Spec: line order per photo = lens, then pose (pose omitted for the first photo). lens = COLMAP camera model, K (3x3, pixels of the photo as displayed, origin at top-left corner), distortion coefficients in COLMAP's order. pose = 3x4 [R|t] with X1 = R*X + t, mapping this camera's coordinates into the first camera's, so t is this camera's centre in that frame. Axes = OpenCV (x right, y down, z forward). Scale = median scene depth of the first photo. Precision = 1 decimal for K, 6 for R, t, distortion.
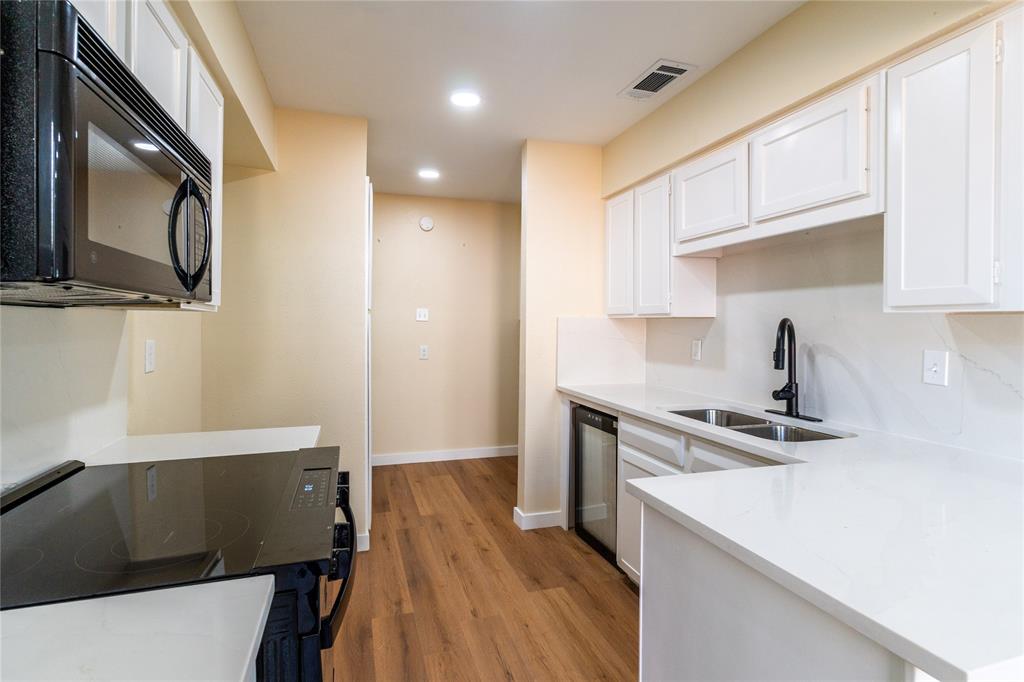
lens RADIAL K [[493.5, 0, 500.1], [0, 493.5, 327.2], [0, 0, 1]] dist [0.001295, -0.000682]
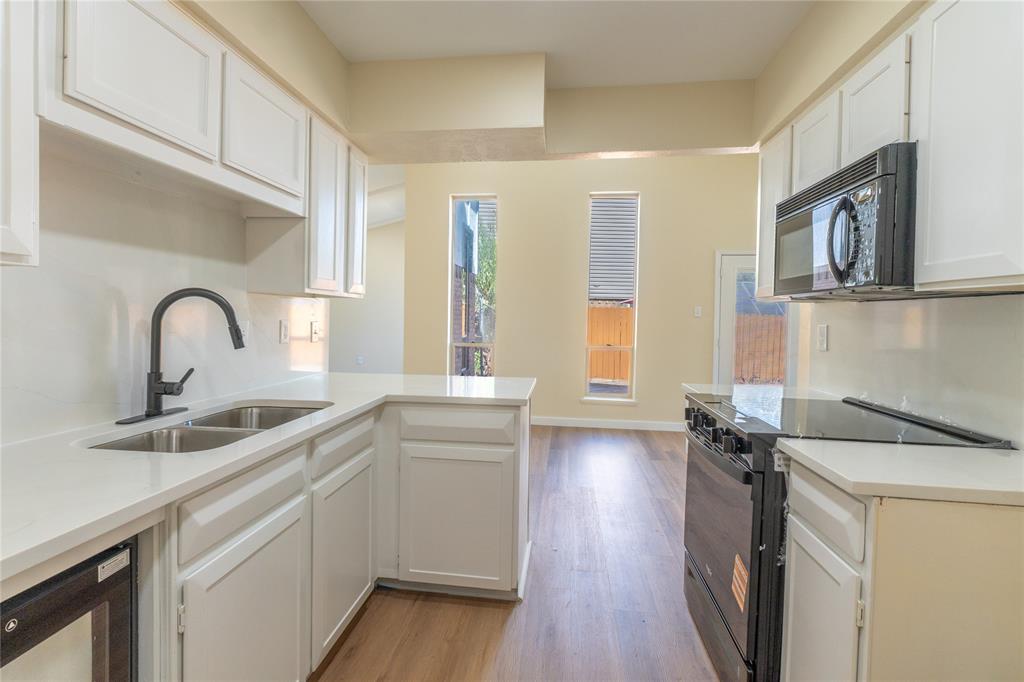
lens RADIAL K [[493.5, 0, 500.1], [0, 493.5, 327.2], [0, 0, 1]] dist [0.001295, -0.000682]
pose [[-0.913521, -0.016498, 0.406456, -0.210229], [-0.005377, 0.999580, 0.028488, 0.019670], [-0.406755, 0.023839, -0.913226, 1.591343]]
